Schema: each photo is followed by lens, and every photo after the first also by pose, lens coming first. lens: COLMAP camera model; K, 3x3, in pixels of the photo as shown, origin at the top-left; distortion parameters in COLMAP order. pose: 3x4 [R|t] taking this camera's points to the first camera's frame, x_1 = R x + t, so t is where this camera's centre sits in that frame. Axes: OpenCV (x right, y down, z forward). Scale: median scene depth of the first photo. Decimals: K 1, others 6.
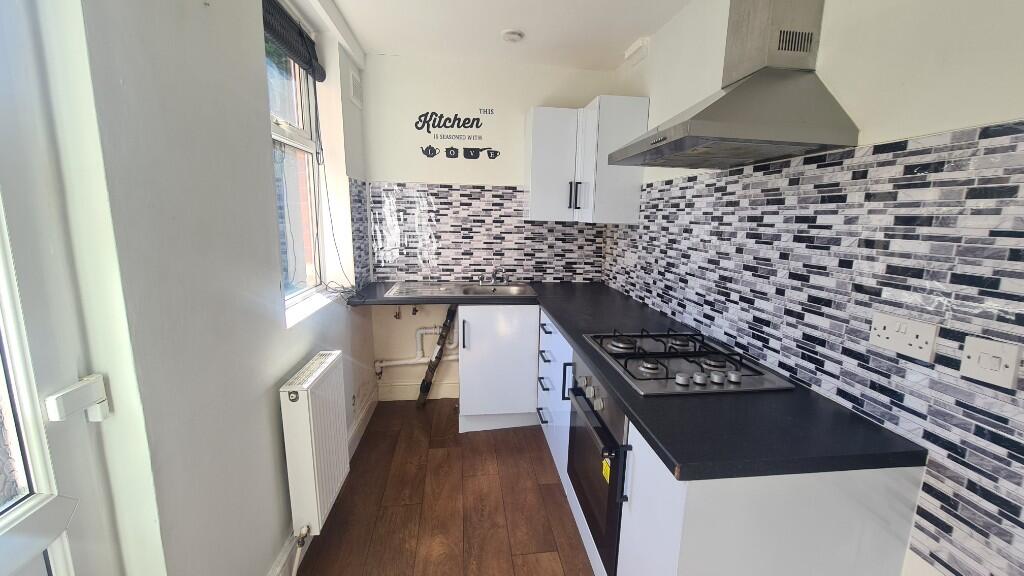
lens RADIAL K [[403.4, 0, 512.0], [0, 403.4, 288.0], [0, 0, 1]] dist [-0.001343, -0.000376]
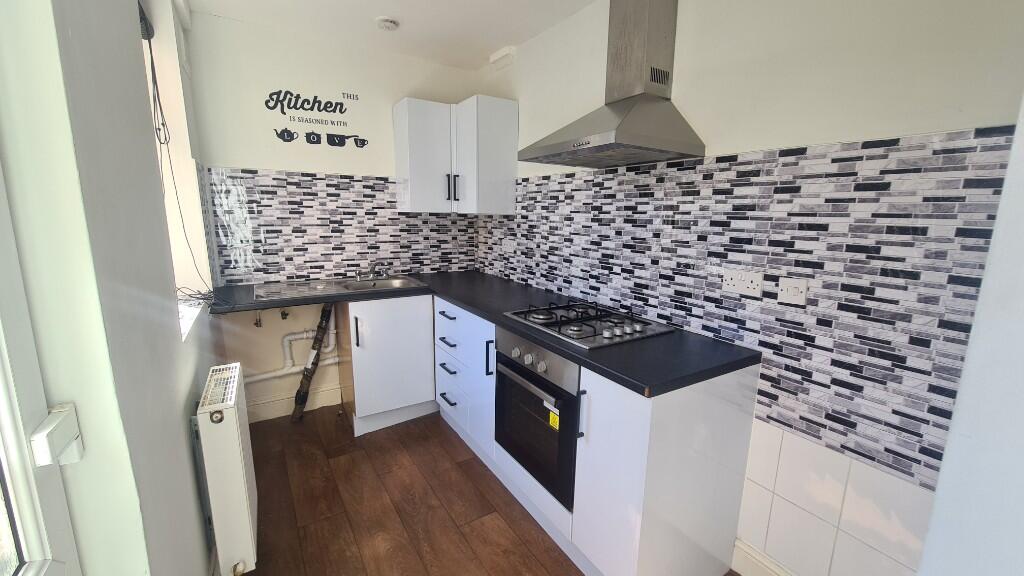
lens RADIAL K [[403.4, 0, 512.0], [0, 403.4, 288.0], [0, 0, 1]] dist [-0.001343, -0.000376]
pose [[0.912453, -0.081300, 0.401024, -0.204773], [0.074768, 0.996689, 0.031940, 0.010809], [-0.402293, 0.000840, 0.915511, -0.025090]]
